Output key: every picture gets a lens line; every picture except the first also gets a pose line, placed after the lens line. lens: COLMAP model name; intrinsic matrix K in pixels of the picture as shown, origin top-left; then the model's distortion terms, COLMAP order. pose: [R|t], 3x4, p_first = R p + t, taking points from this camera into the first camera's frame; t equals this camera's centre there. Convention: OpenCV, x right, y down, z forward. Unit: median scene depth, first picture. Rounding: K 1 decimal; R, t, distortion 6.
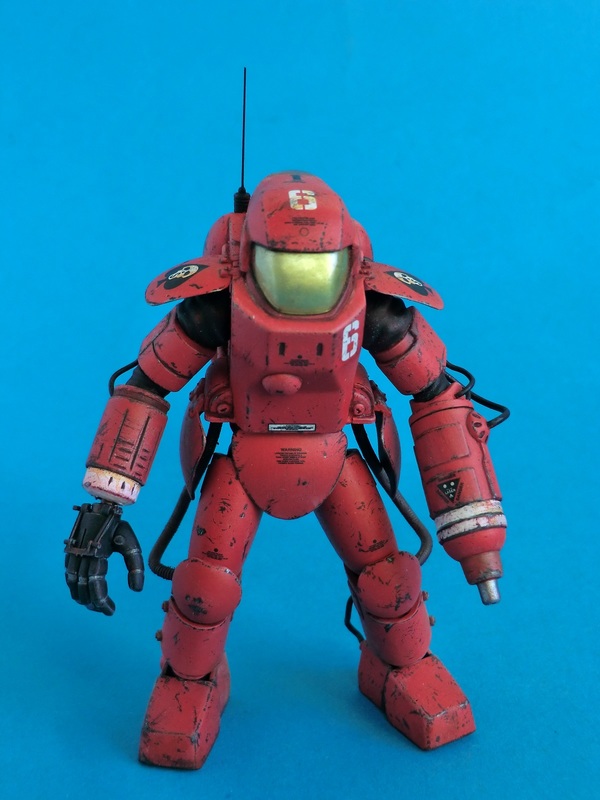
lens RADIAL K [[982.6, 0, 300.0], [0, 982.6, 400.0], [0, 0, 1]] dist [-0.198227, 0.521891]
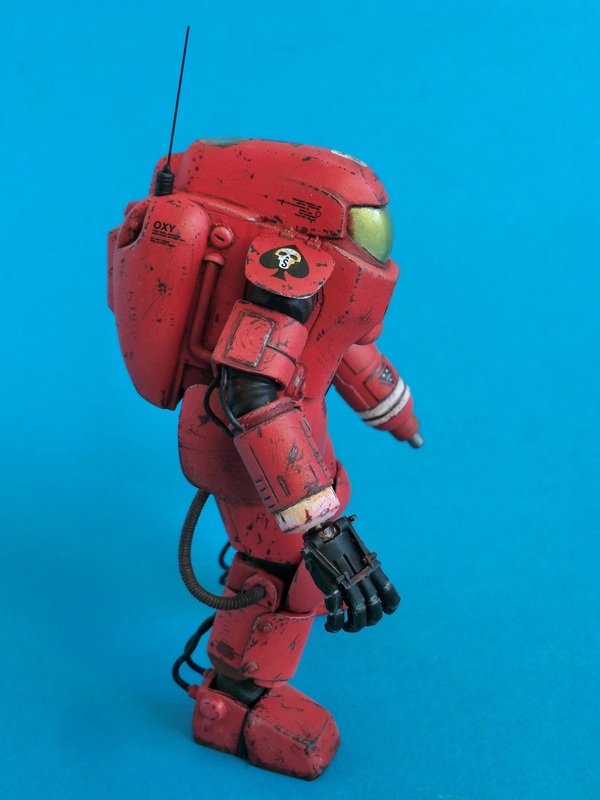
lens RADIAL K [[982.6, 0, 300.0], [0, 982.6, 400.0], [0, 0, 1]] dist [-0.198227, 0.521891]
pose [[0.235274, -0.369566, 0.898926, -0.974656], [0.283936, 0.910676, 0.300082, -0.276687], [-0.929530, 0.184636, 0.319191, 0.709885]]
